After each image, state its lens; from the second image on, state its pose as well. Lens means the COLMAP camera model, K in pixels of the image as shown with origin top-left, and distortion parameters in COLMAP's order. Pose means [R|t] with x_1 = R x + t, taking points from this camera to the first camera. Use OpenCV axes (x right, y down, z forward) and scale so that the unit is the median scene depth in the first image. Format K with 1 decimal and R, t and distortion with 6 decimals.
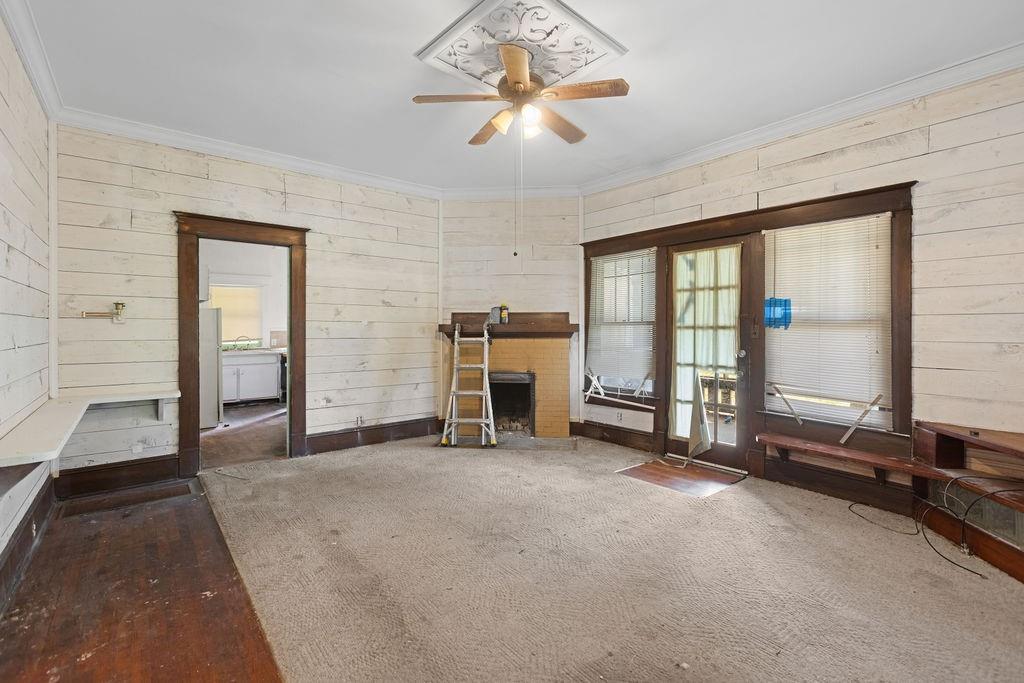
lens RADIAL K [[461.2, 0, 510.8], [0, 461.2, 334.6], [0, 0, 1]] dist [-0.000823, 0.002300]
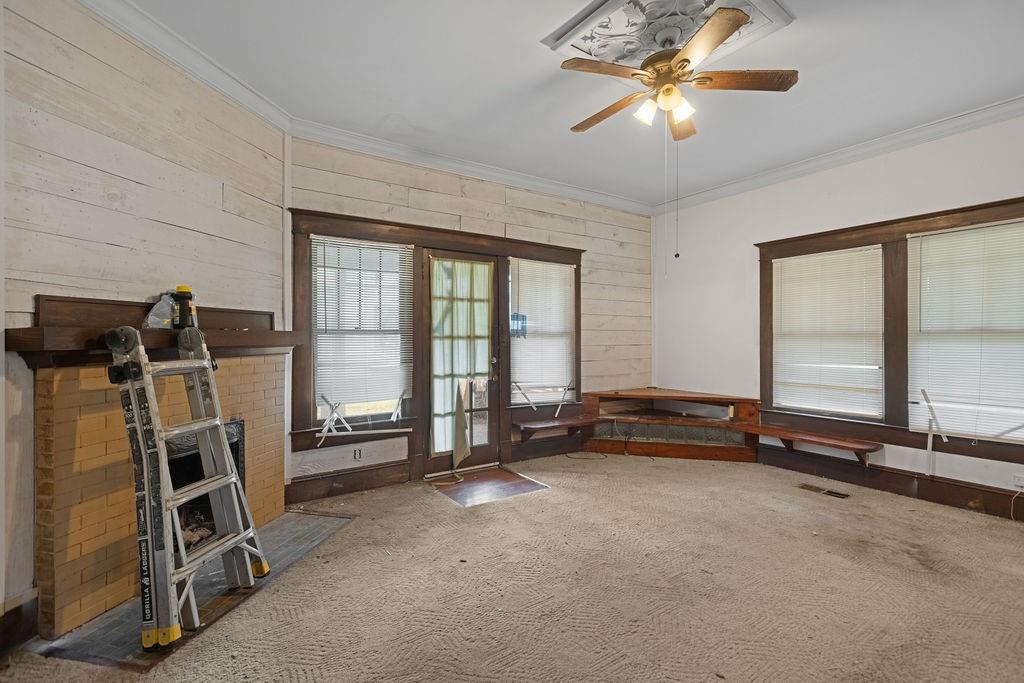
lens RADIAL K [[461.2, 0, 508.4], [0, 461.2, 341.4], [0, 0, 1]] dist [-0.000823, 0.002300]
pose [[0.091248, -0.010694, 0.995771, -0.580838], [0.012574, 0.999875, 0.009585, -0.014495], [-0.995749, 0.011646, 0.091371, 0.794042]]
